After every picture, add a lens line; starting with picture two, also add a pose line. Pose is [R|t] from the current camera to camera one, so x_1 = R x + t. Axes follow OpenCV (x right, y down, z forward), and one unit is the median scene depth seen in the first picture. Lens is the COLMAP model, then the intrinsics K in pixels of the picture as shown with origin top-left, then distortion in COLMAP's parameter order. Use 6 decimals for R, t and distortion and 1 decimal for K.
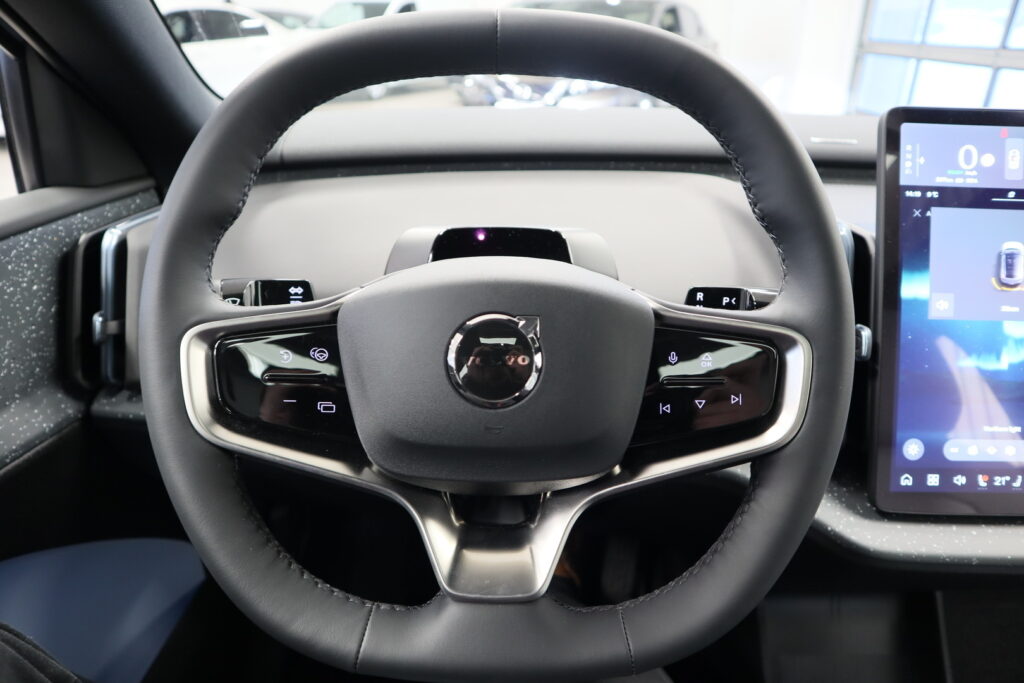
lens RADIAL K [[721.3, 0, 508.0], [0, 721.3, 348.2], [0, 0, 1]] dist [-0.094796, 0.050433]
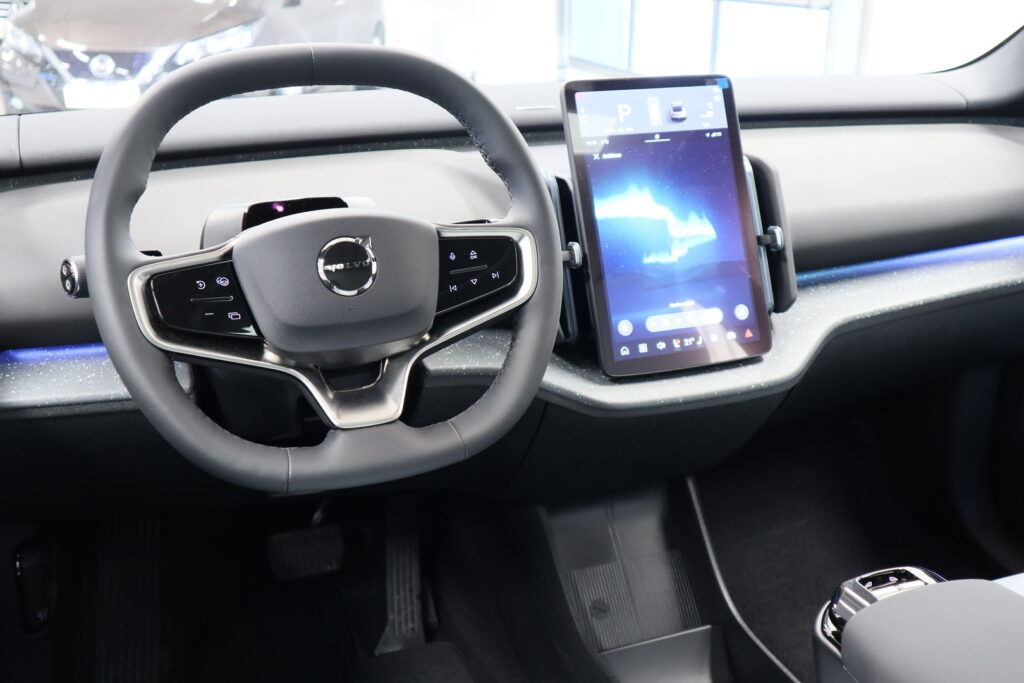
lens RADIAL K [[1115.8, 0, 516.6], [0, 1115.8, 339.0], [0, 0, 1]] dist [0.045336, 0.000000]
pose [[0.923775, -0.142264, 0.355530, -0.380944], [0.174907, 0.982678, -0.061246, 0.260533], [-0.340658, 0.118762, 0.932656, -0.928480]]
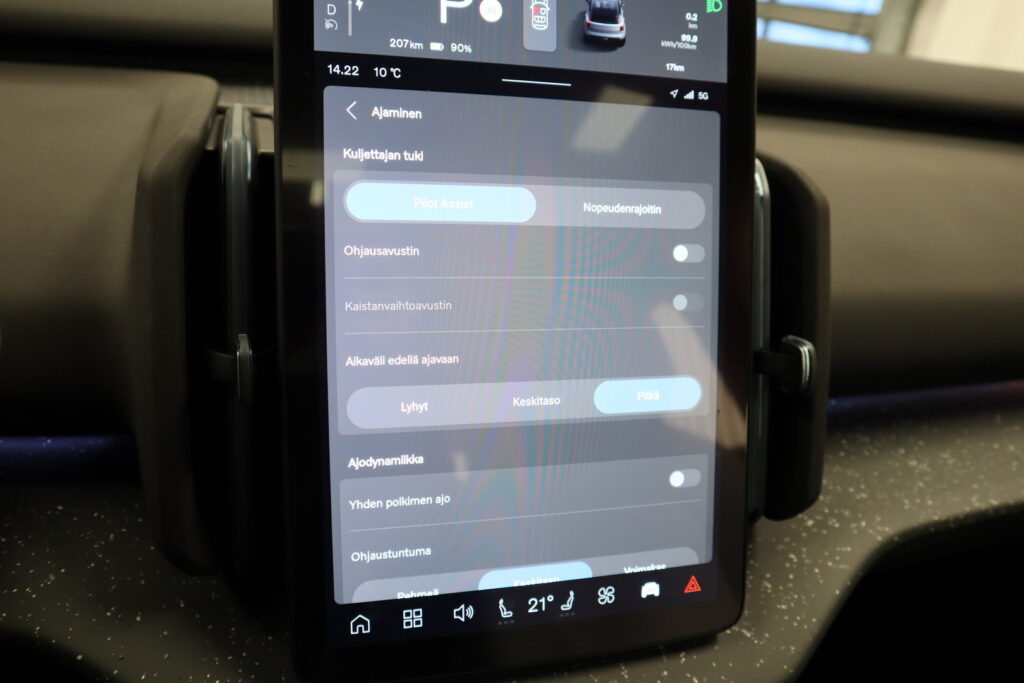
lens RADIAL K [[737.1, 0, 513.3], [0, 737.1, 340.7], [0, 0, 1]] dist [-0.043399, -0.000077]
pose [[0.963557, -0.043367, 0.263963, 0.544504], [0.031201, 0.998256, 0.050110, -0.048728], [-0.265676, -0.040048, 0.963230, 0.451142]]
